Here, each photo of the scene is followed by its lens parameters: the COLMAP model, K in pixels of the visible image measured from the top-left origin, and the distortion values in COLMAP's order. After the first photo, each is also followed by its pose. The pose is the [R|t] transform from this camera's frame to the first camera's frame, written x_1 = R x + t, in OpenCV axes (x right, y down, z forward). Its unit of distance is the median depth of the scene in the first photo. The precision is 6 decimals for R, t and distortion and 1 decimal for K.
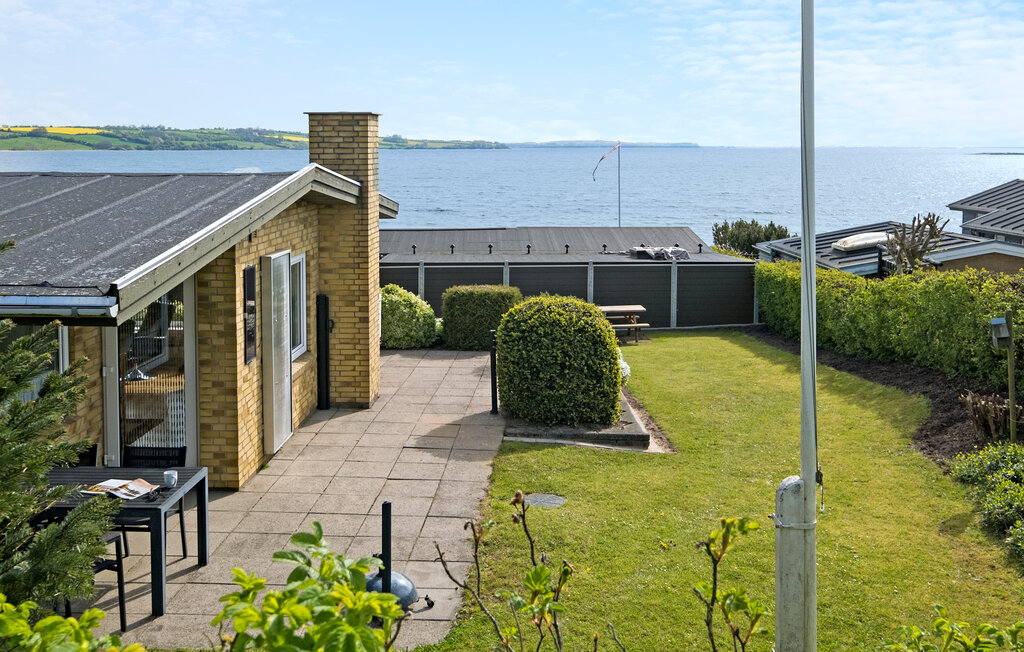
lens RADIAL K [[1031.9, 0, 552.6], [0, 1031.9, 258.4], [0, 0, 1]] dist [0.016879, 0.000000]
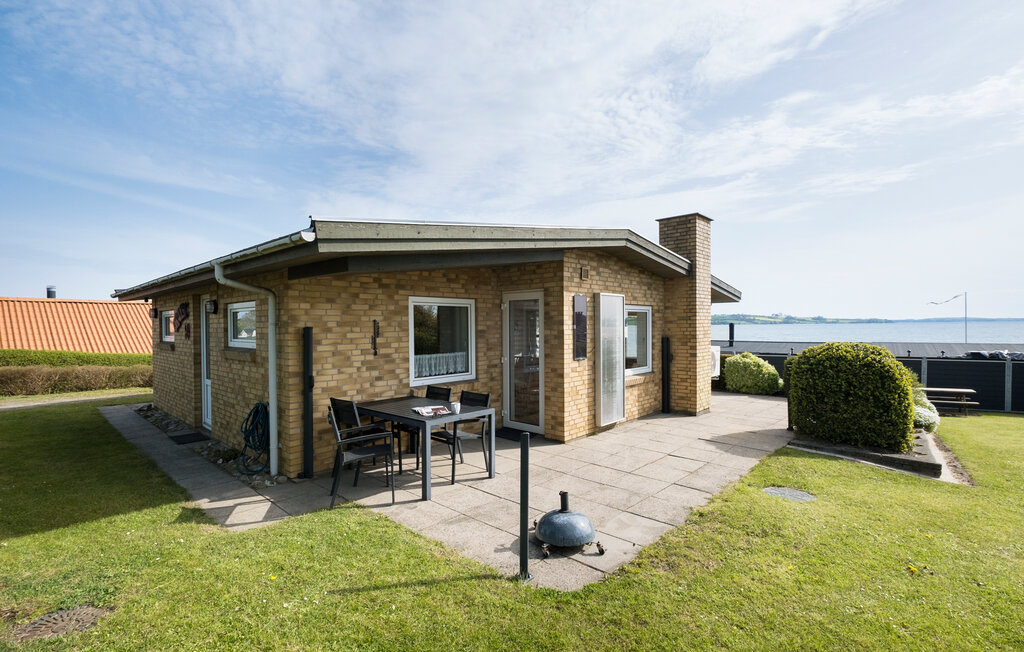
lens RADIAL K [[488.5, 0, 510.7], [0, 488.5, 328.8], [0, 0, 1]] dist [-0.006674, -0.000338]
pose [[0.765421, 0.006716, -0.643494, 0.072265], [-0.057384, 0.996674, -0.057855, 0.083033], [0.640966, 0.081210, 0.763261, 0.314904]]
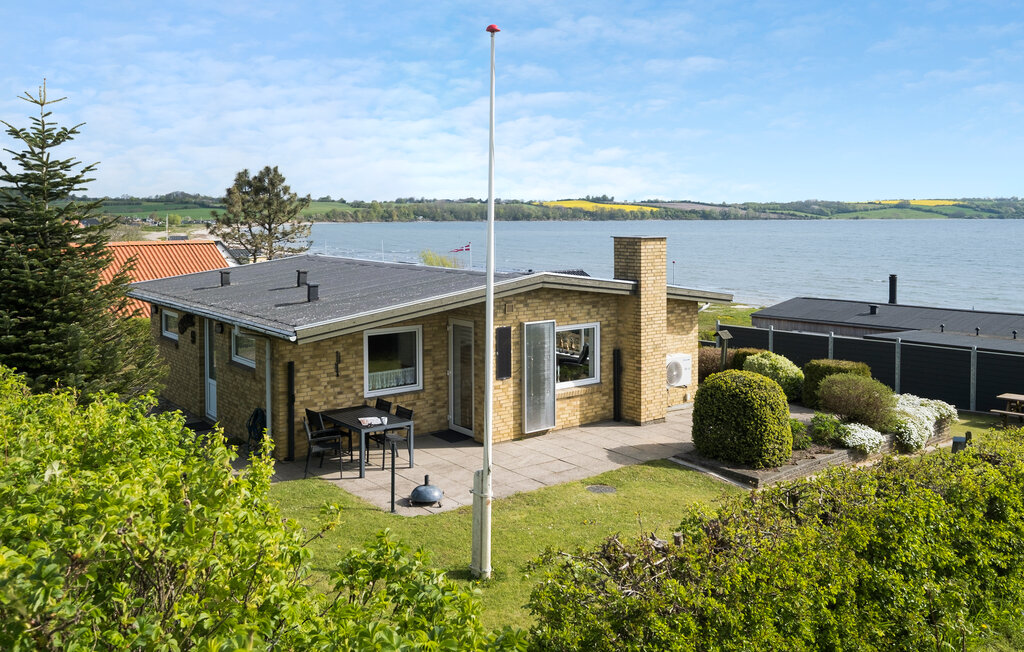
lens RADIAL K [[813.8, 0, 497.0], [0, 813.8, 293.2], [0, 0, 1]] dist [-0.005329, 0.001756]
pose [[0.671030, 0.066925, -0.738403, 0.615066], [-0.083358, 0.996413, 0.014556, -0.058301], [0.736729, 0.051784, 0.674202, 0.007228]]
